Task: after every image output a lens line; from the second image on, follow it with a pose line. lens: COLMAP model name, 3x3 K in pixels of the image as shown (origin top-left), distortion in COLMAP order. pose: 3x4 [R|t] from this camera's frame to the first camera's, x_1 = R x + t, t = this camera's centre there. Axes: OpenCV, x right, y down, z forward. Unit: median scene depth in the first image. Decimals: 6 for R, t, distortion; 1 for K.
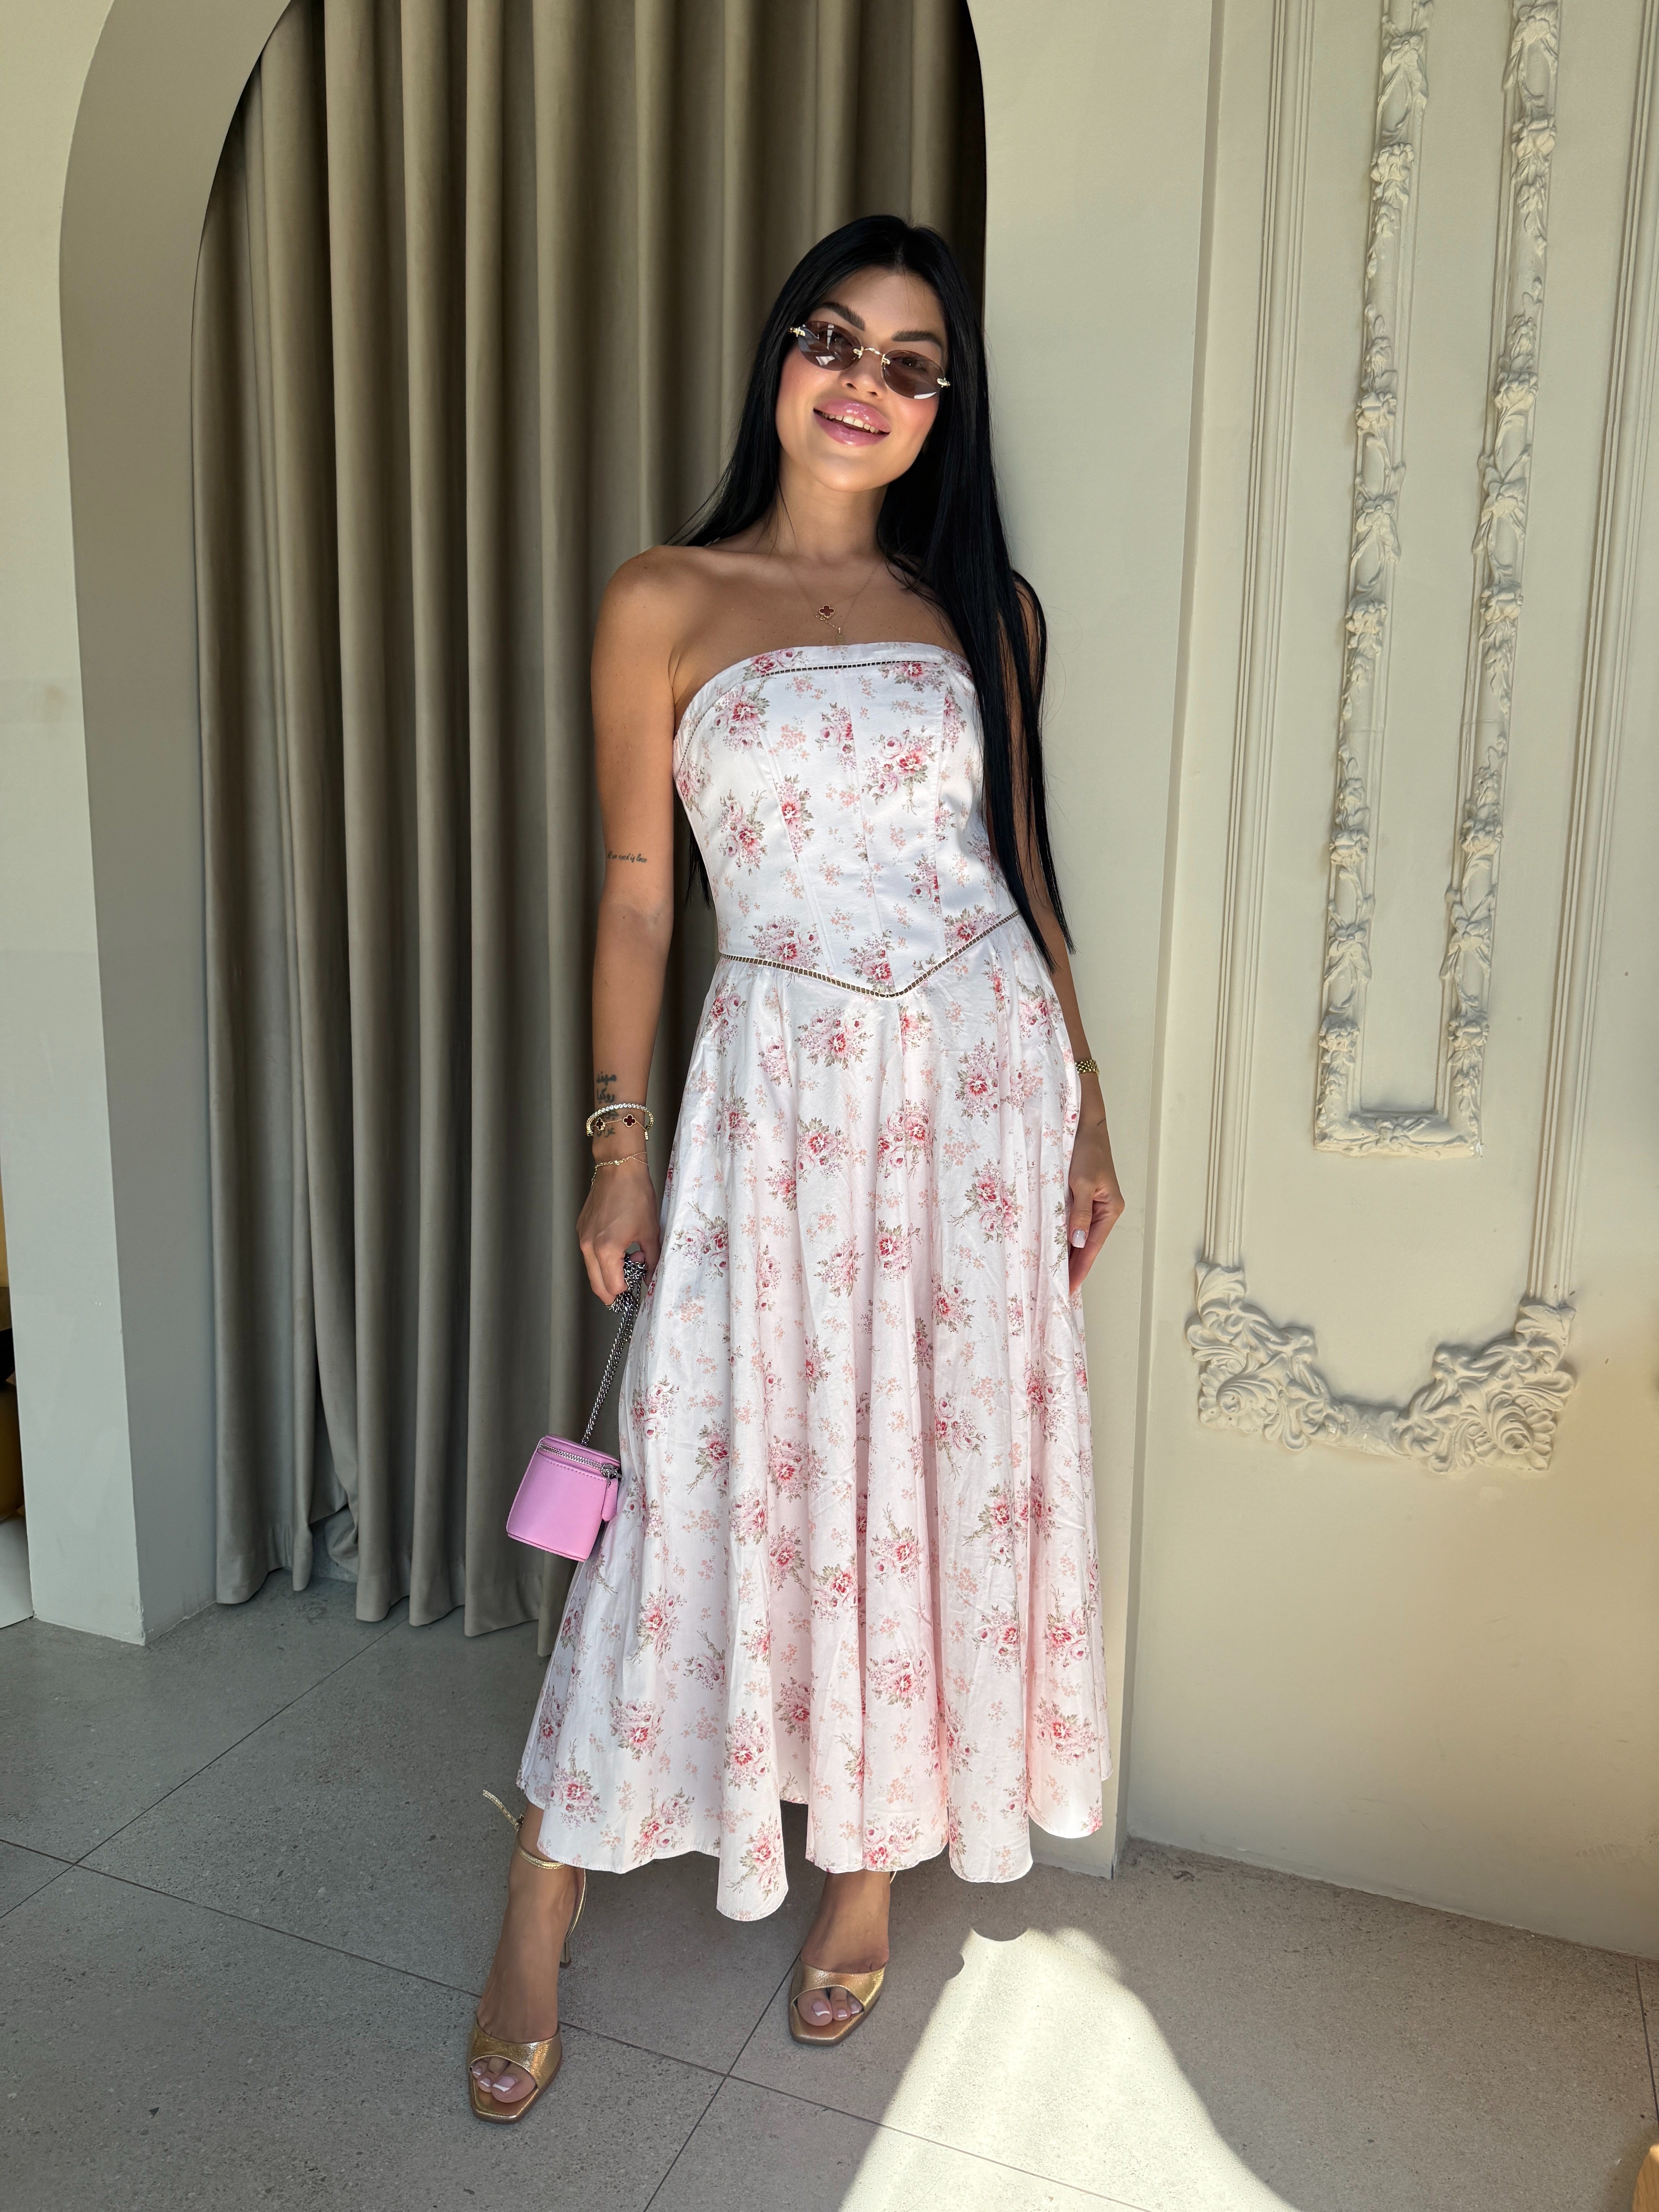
lens RADIAL K [[1593.4, 0, 834.8], [0, 1593.4, 1101.2], [0, 0, 1]] dist [-0.013265, -0.010659]
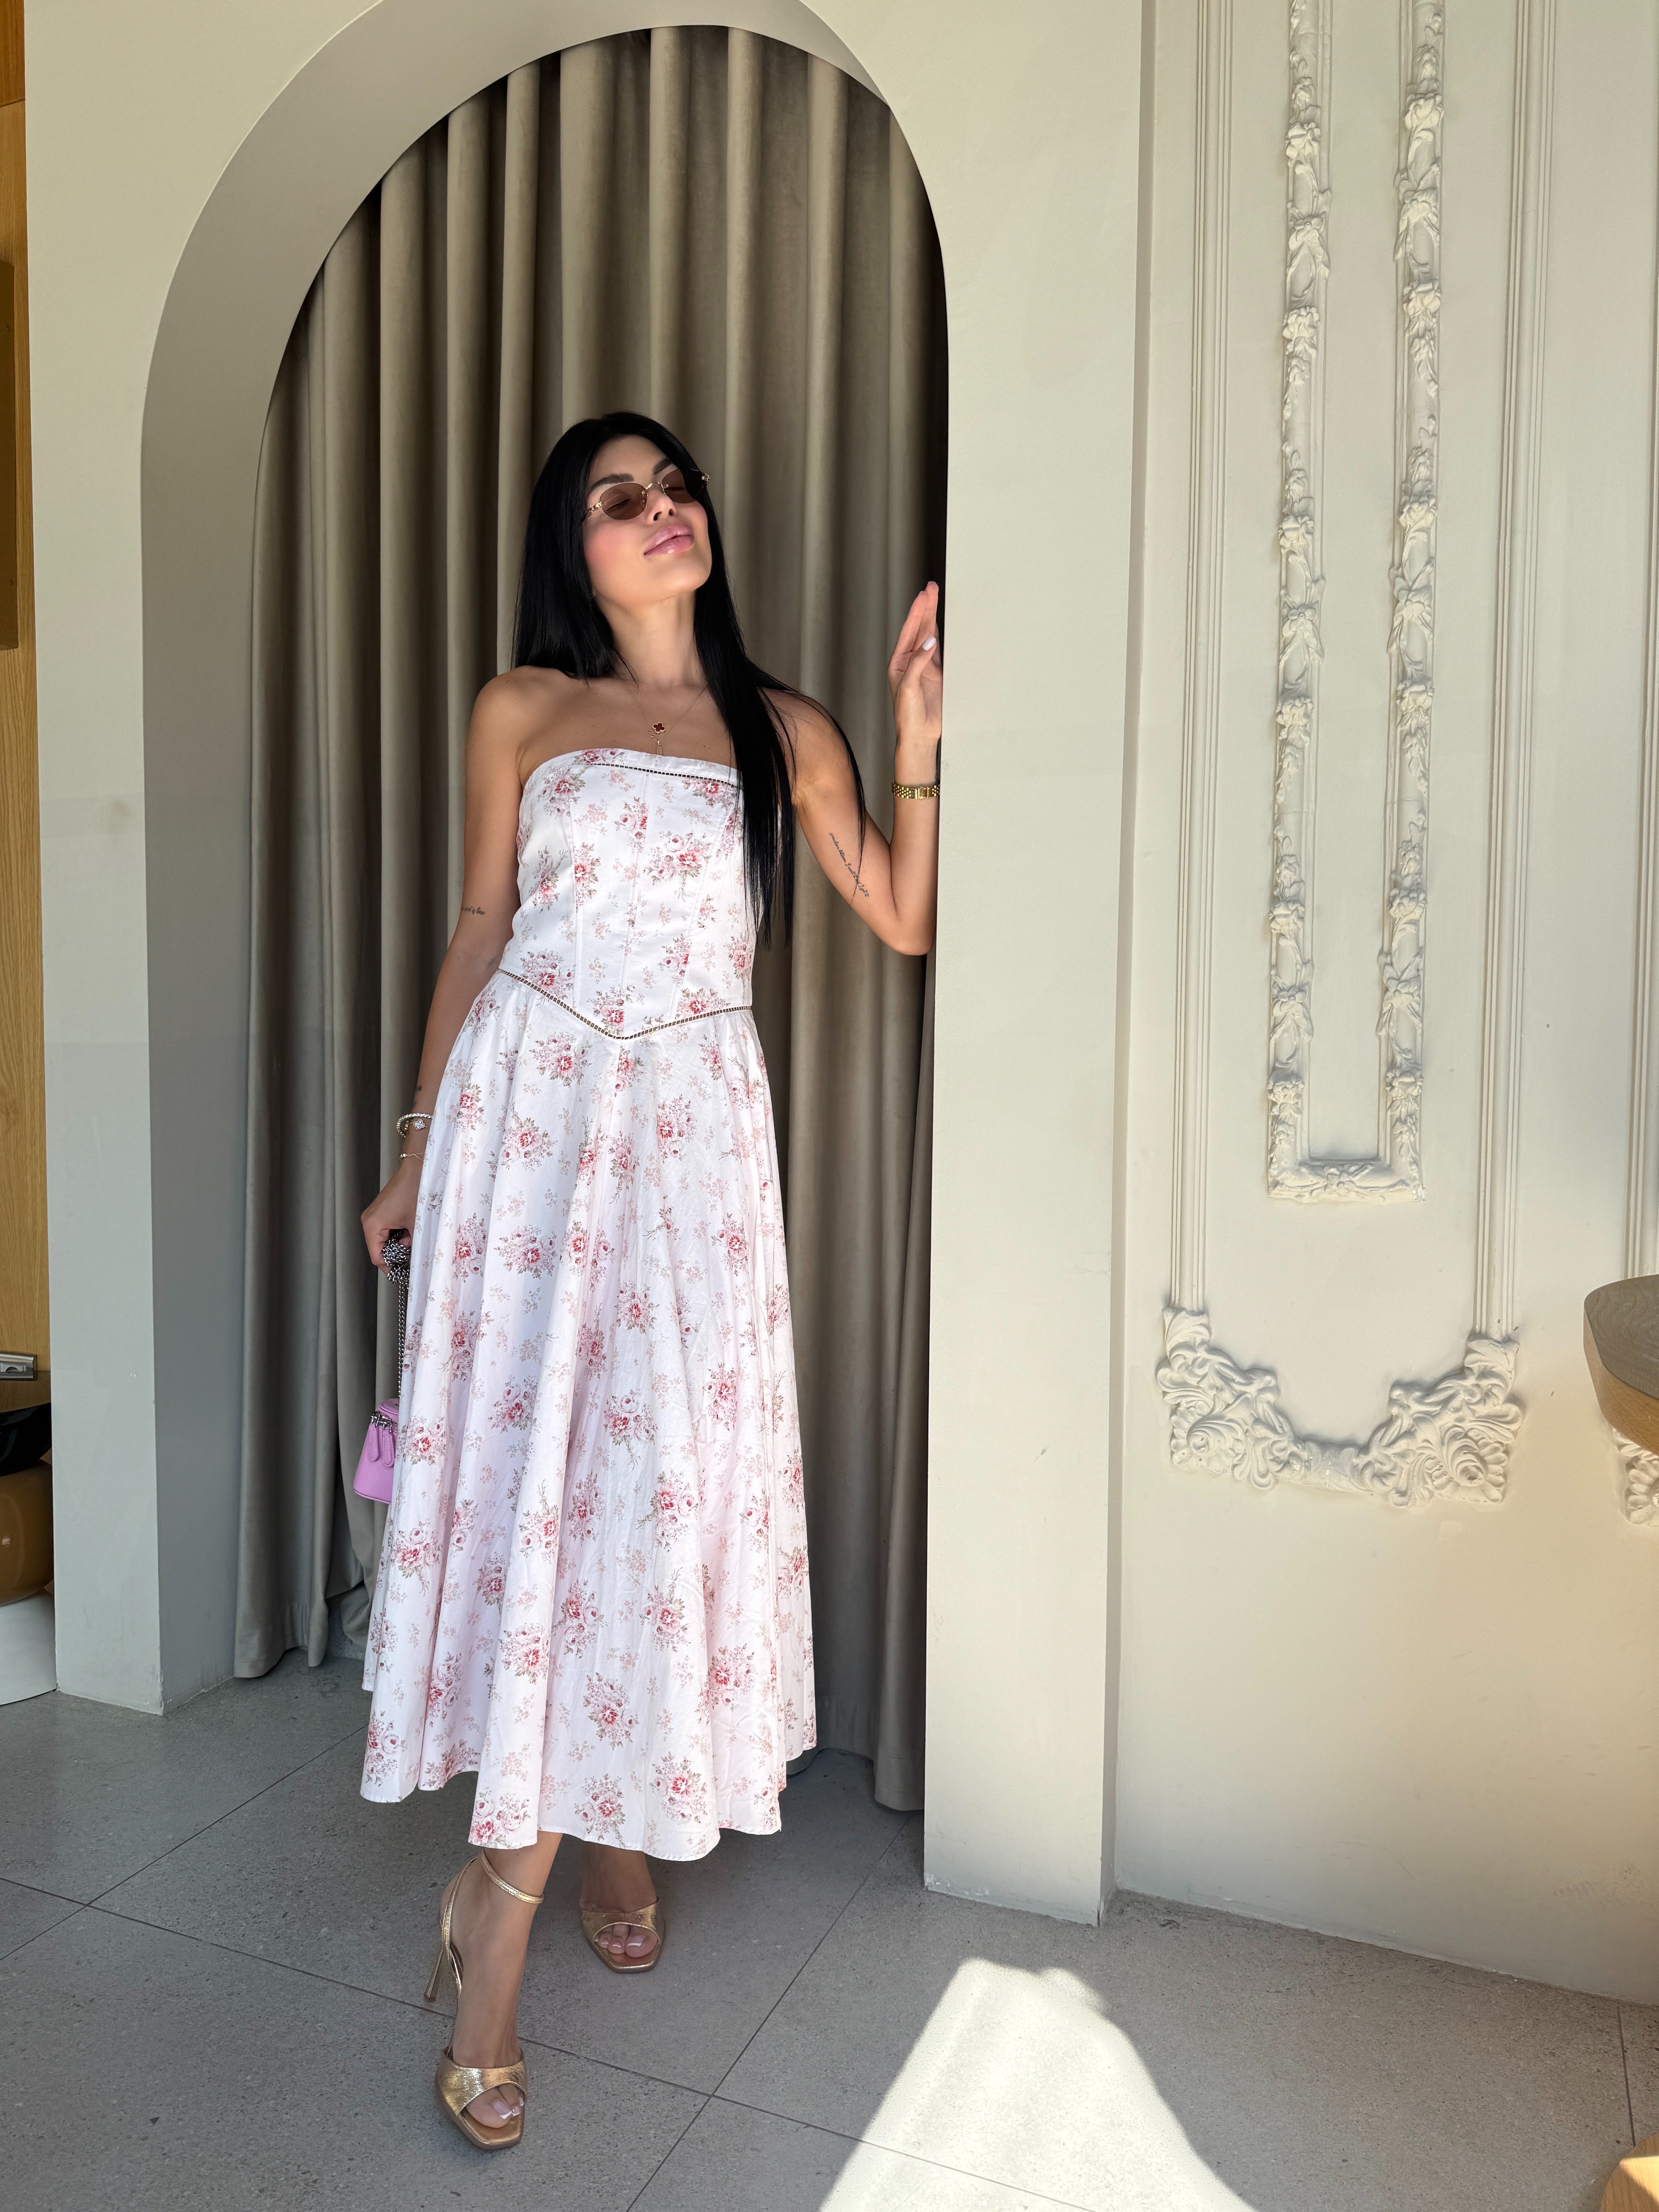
lens RADIAL K [[1593.4, 0, 832.9], [0, 1593.4, 1084.0], [0, 0, 1]] dist [-0.013265, -0.010659]
pose [[0.999741, -0.005304, -0.022139, 0.033402], [0.002739, 0.993440, -0.114320, 0.078041], [0.022601, 0.114230, 0.993197, -0.079532]]
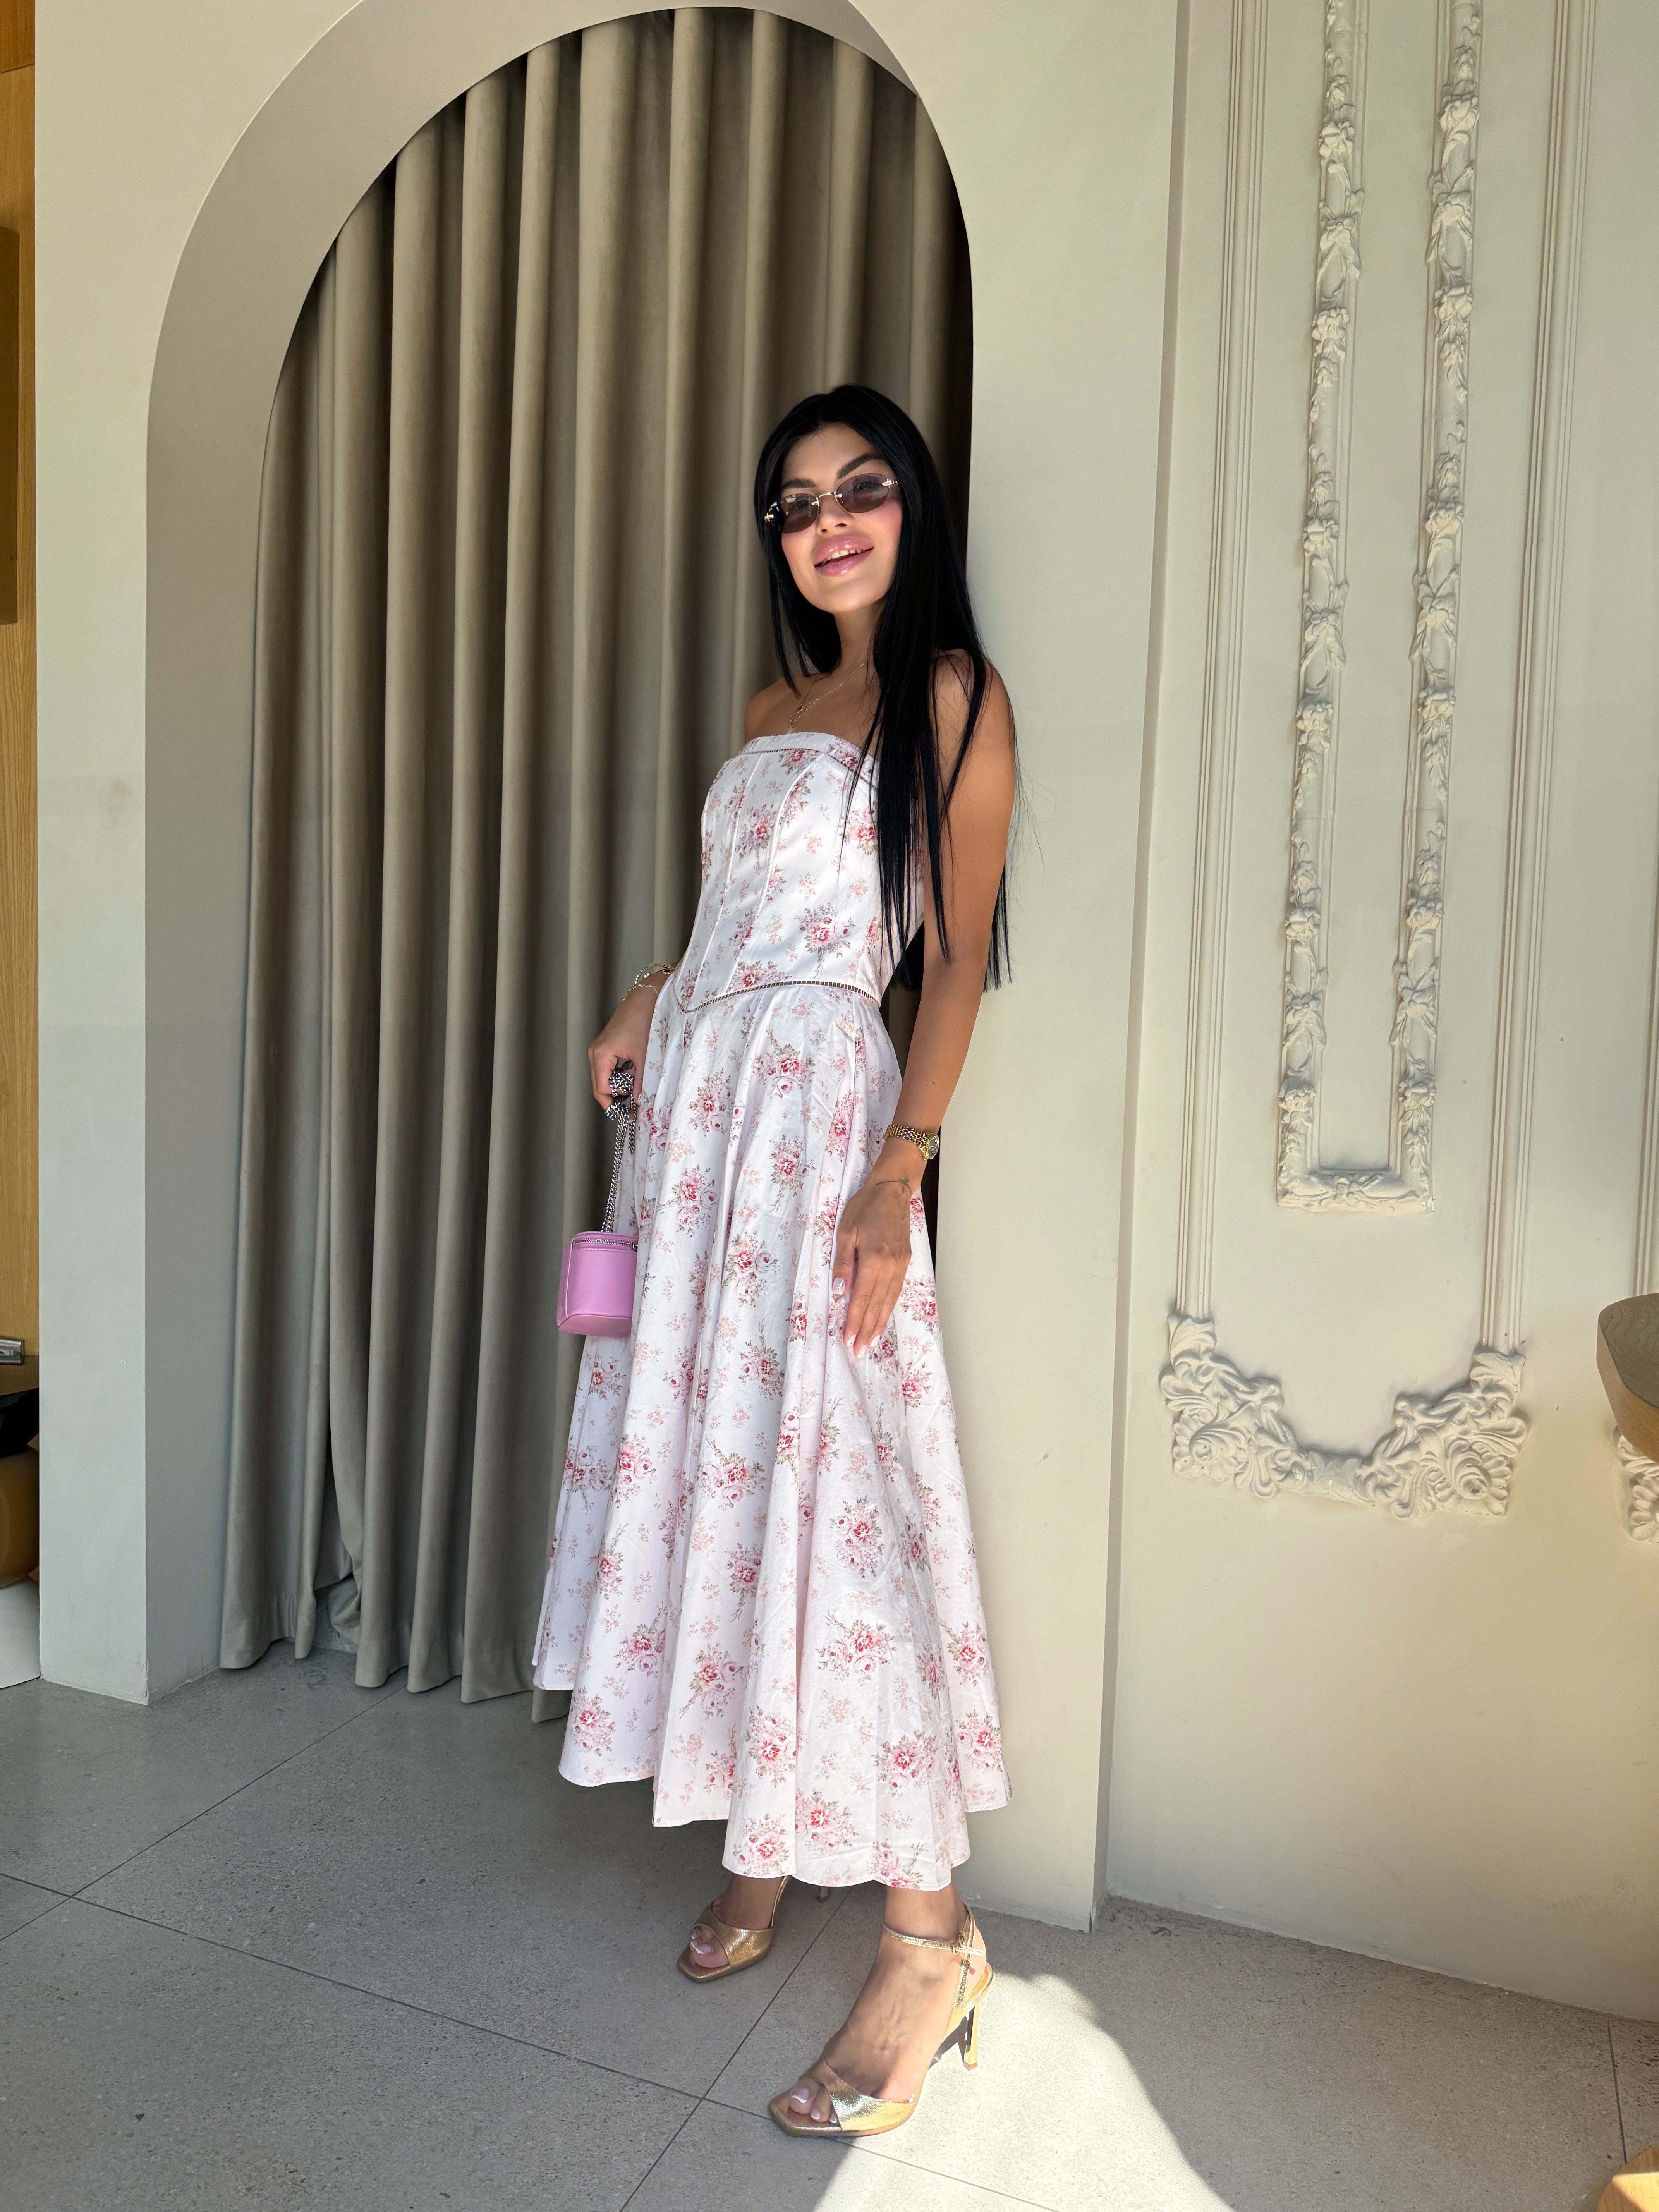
lens RADIAL K [[1593.4, 0, 835.5], [0, 1593.4, 1093.3], [0, 0, 1]] dist [-0.013265, -0.010659]
pose [[0.999824, 0.014957, -0.011287, 0.017382], [-0.016070, 0.994237, -0.105989, 0.074880], [0.009637, 0.106151, 0.994303, -0.070325]]
